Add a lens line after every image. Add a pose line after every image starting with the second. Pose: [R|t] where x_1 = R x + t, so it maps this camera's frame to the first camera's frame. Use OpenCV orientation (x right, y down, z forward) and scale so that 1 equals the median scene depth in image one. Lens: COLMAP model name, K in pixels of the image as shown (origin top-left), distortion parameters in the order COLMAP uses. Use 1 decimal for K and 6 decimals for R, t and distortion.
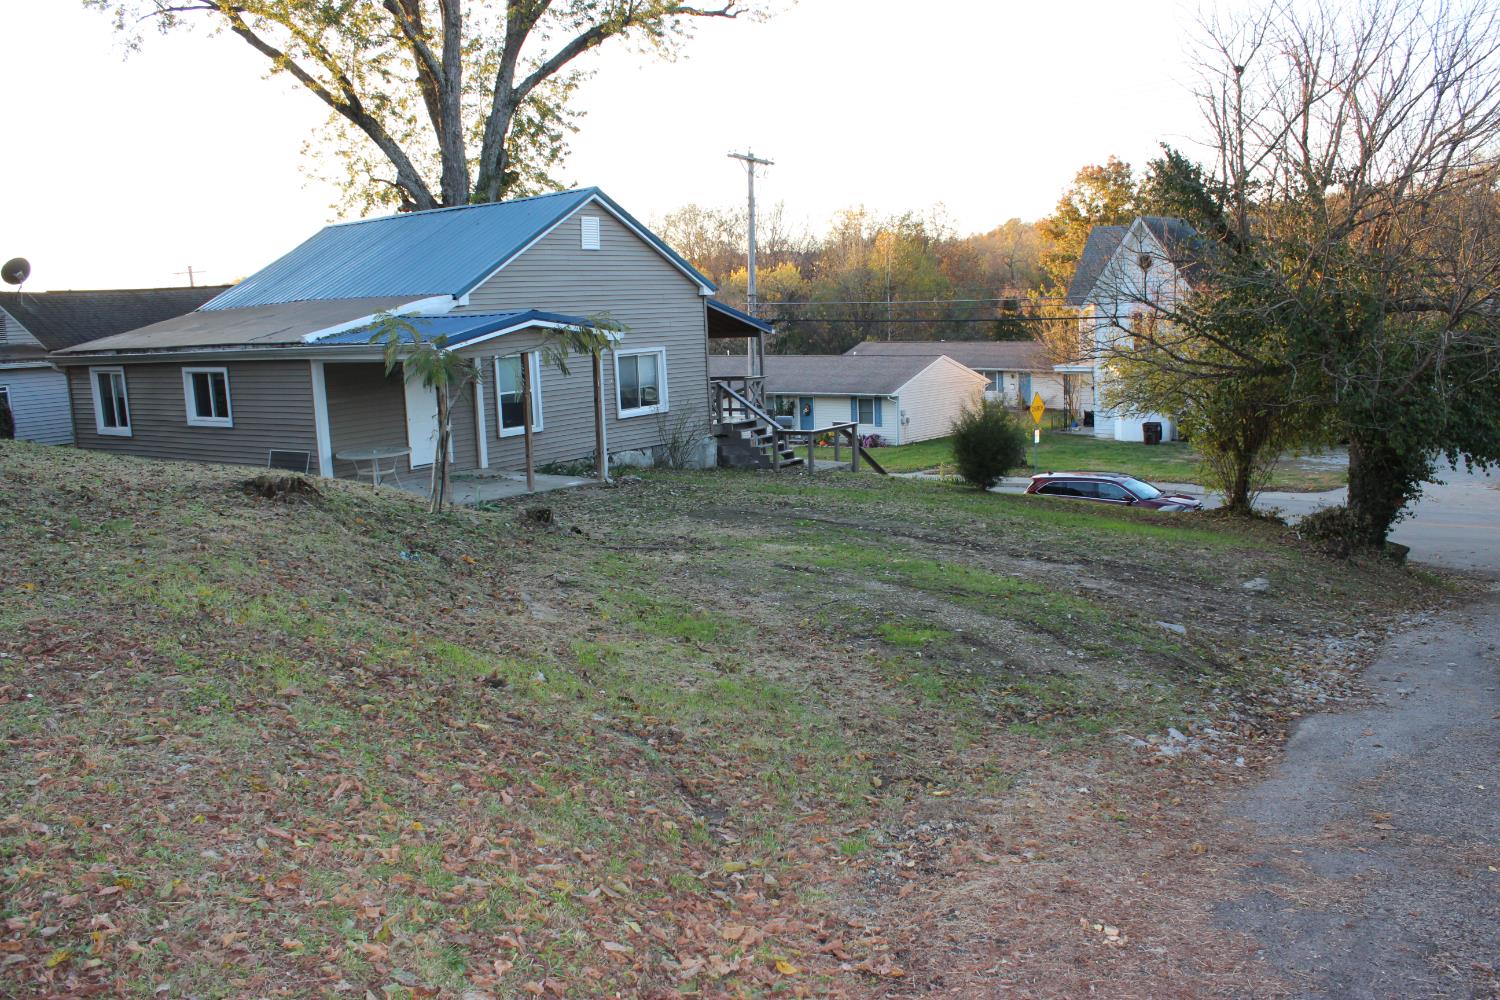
lens RADIAL K [[1251.5, 0, 750.0], [0, 1251.5, 500.0], [0, 0, 1]] dist [-0.176077, 0.177036]
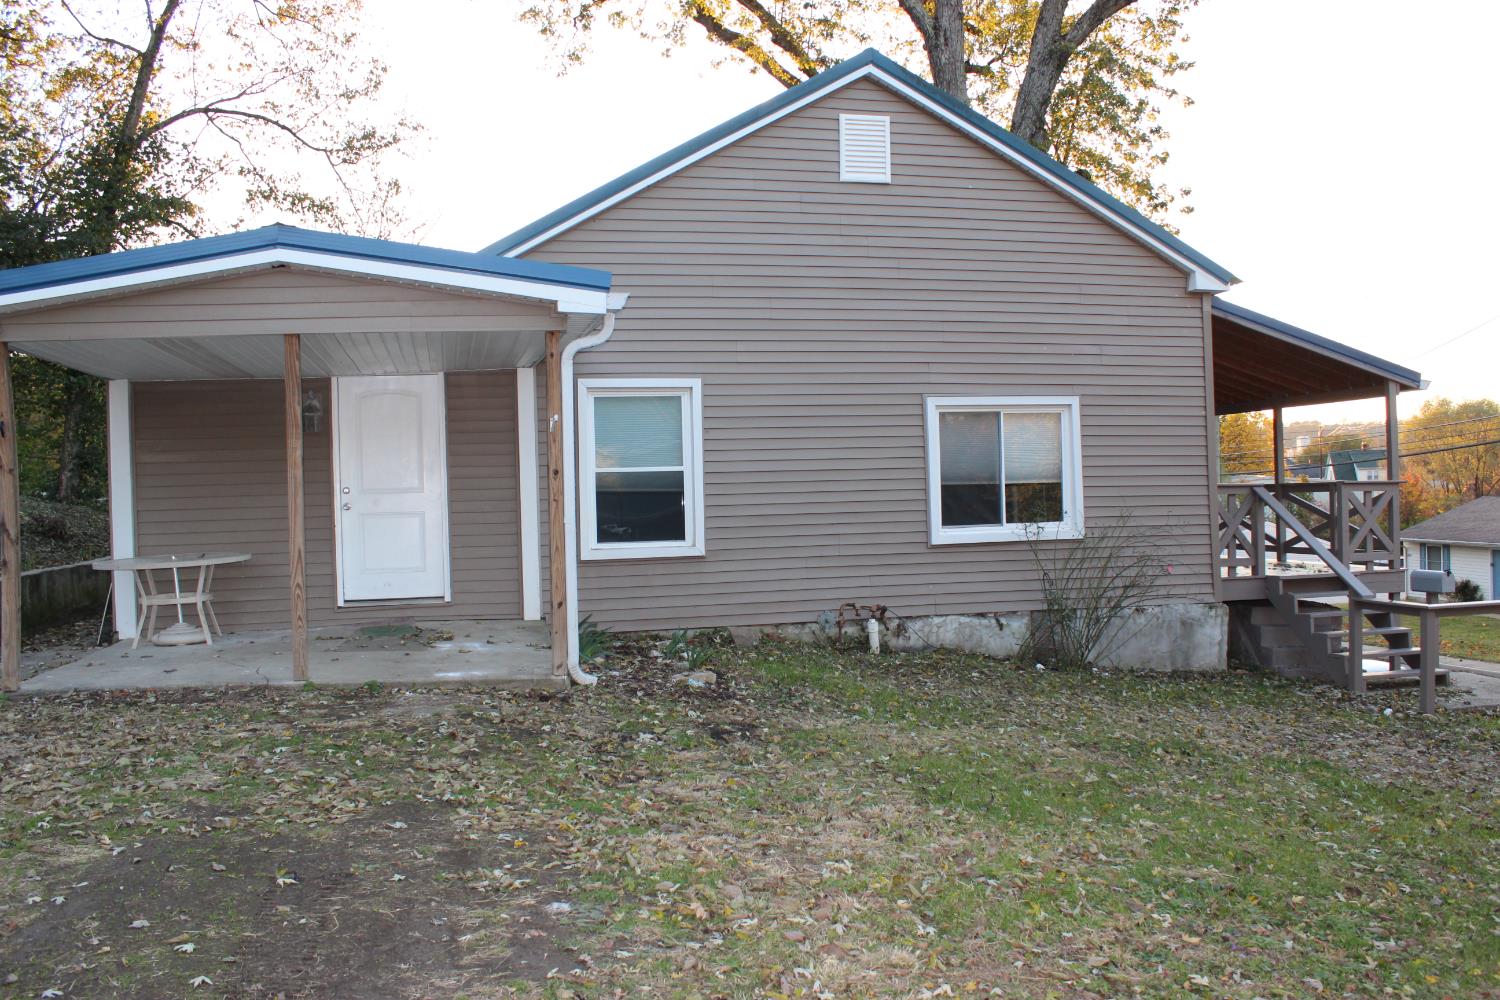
lens RADIAL K [[1251.5, 0, 750.0], [0, 1251.5, 500.0], [0, 0, 1]] dist [-0.176077, 0.177036]
pose [[0.748017, 0.024535, -0.663226, 0.134180], [-0.105846, 0.990936, -0.082720, -0.032581], [0.655184, 0.132076, 0.743834, 0.548650]]
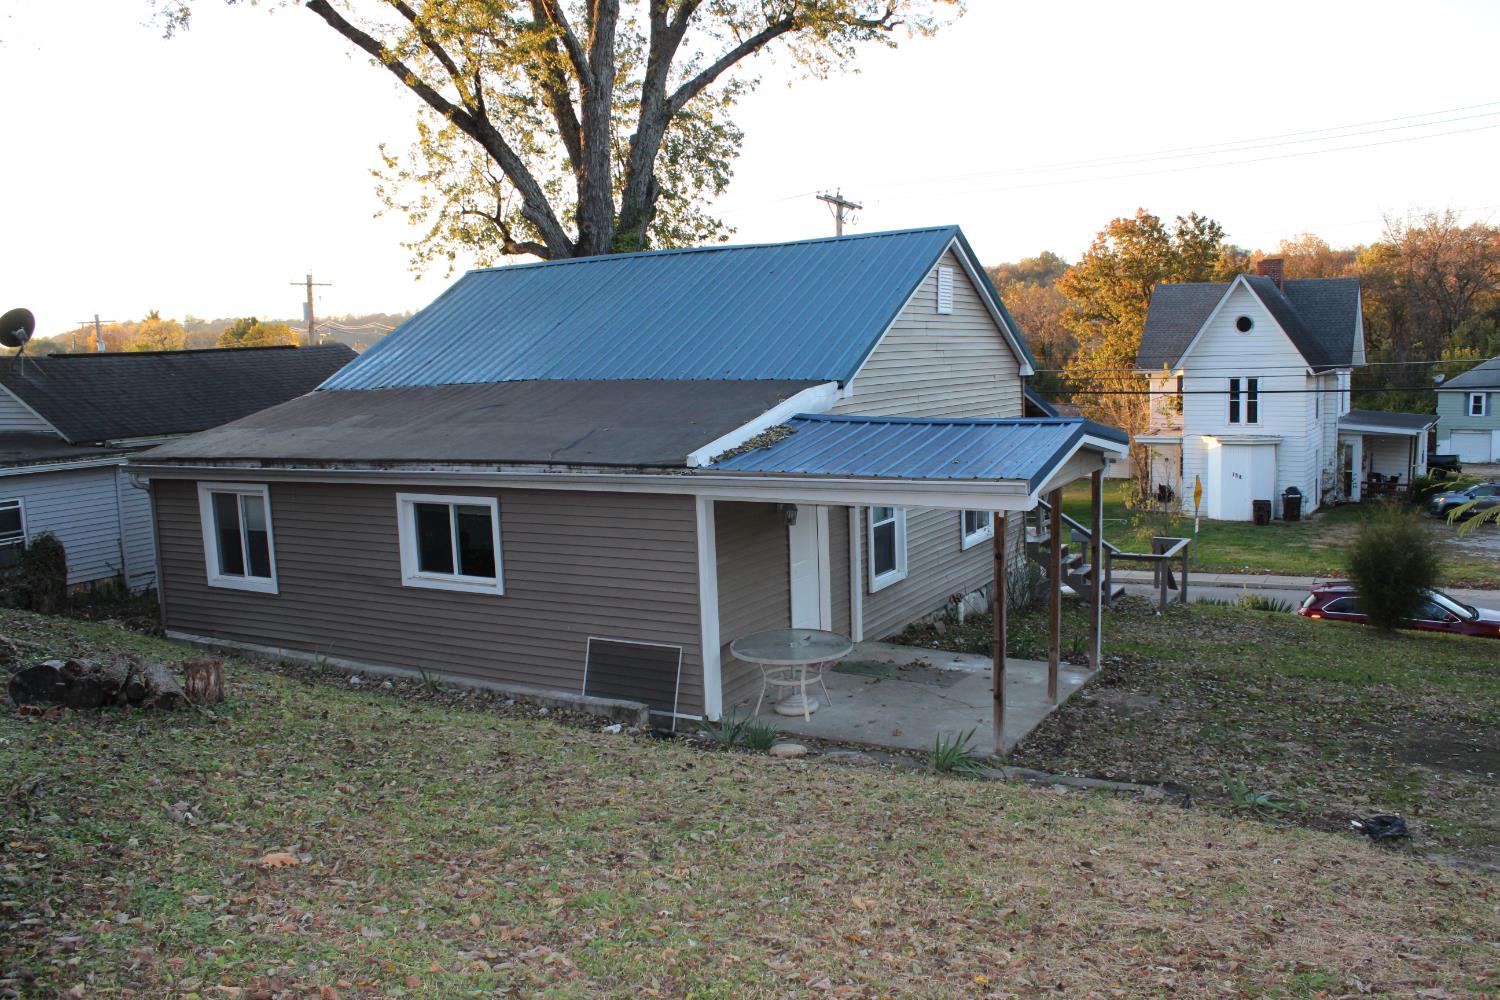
lens RADIAL K [[1251.5, 0, 750.0], [0, 1251.5, 500.0], [0, 0, 1]] dist [-0.176077, 0.177036]
pose [[0.993934, -0.008181, 0.109672, -0.274142], [0.012583, 0.999140, -0.039508, -0.060137], [-0.109254, 0.040649, 0.993182, 0.271790]]
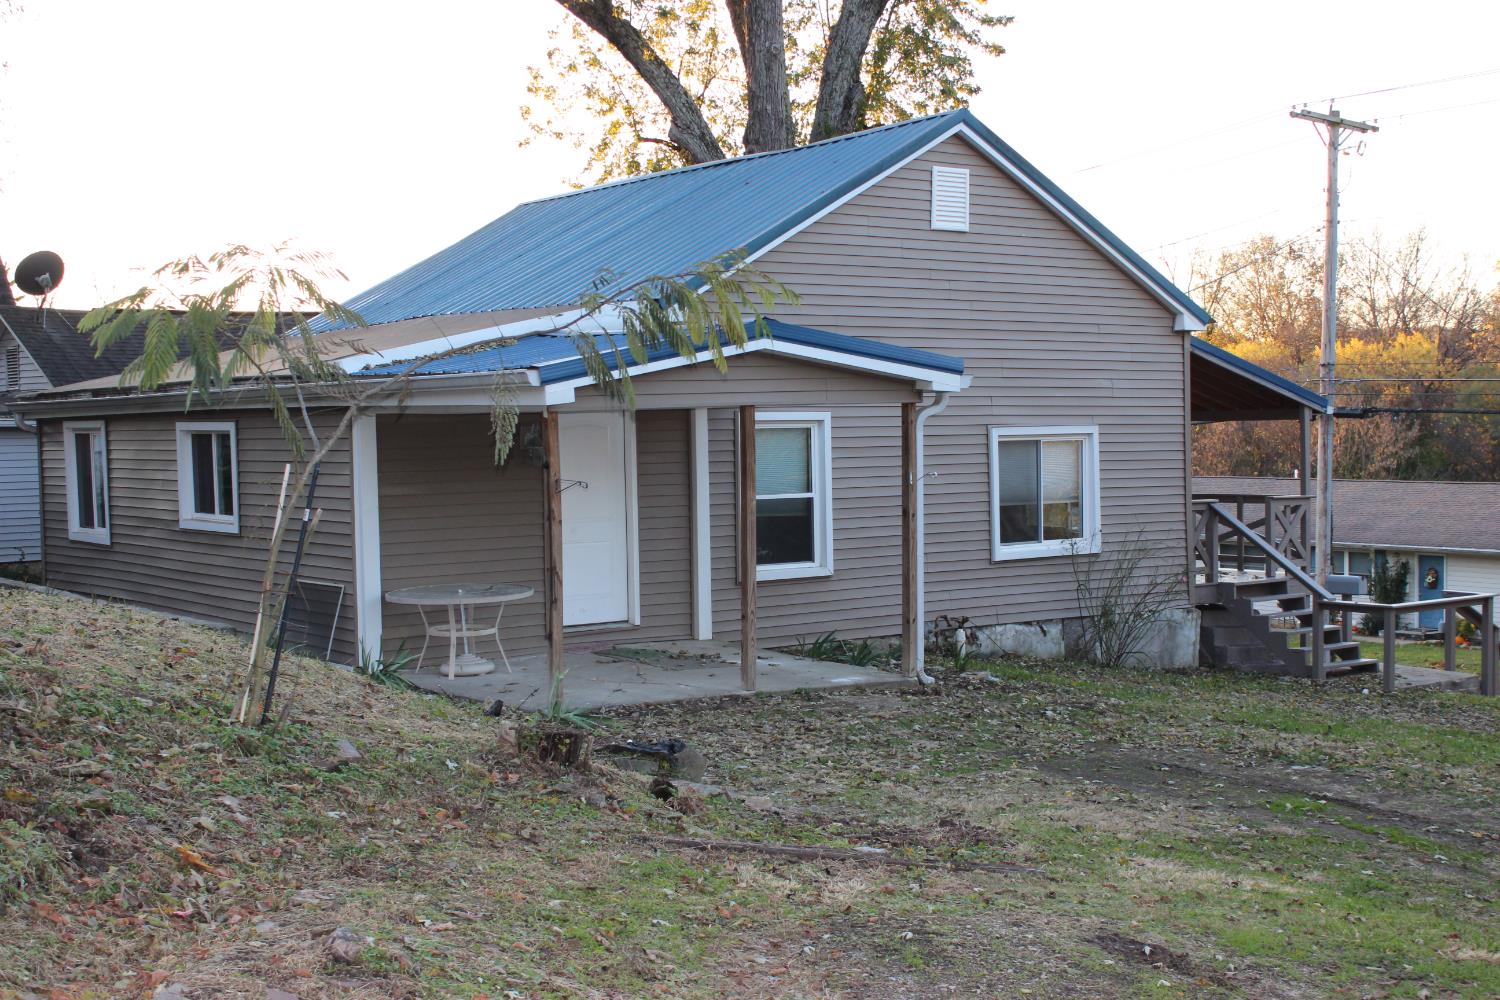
lens RADIAL K [[1965.5, 0, 750.0], [0, 1965.5, 500.0], [0, 0, 1]] dist [-0.043374, -0.000616]
pose [[0.952736, 0.035350, -0.301735, 0.037517], [-0.067647, 0.992956, -0.097269, -0.004236], [0.296171, 0.113084, 0.948417, 0.181728]]
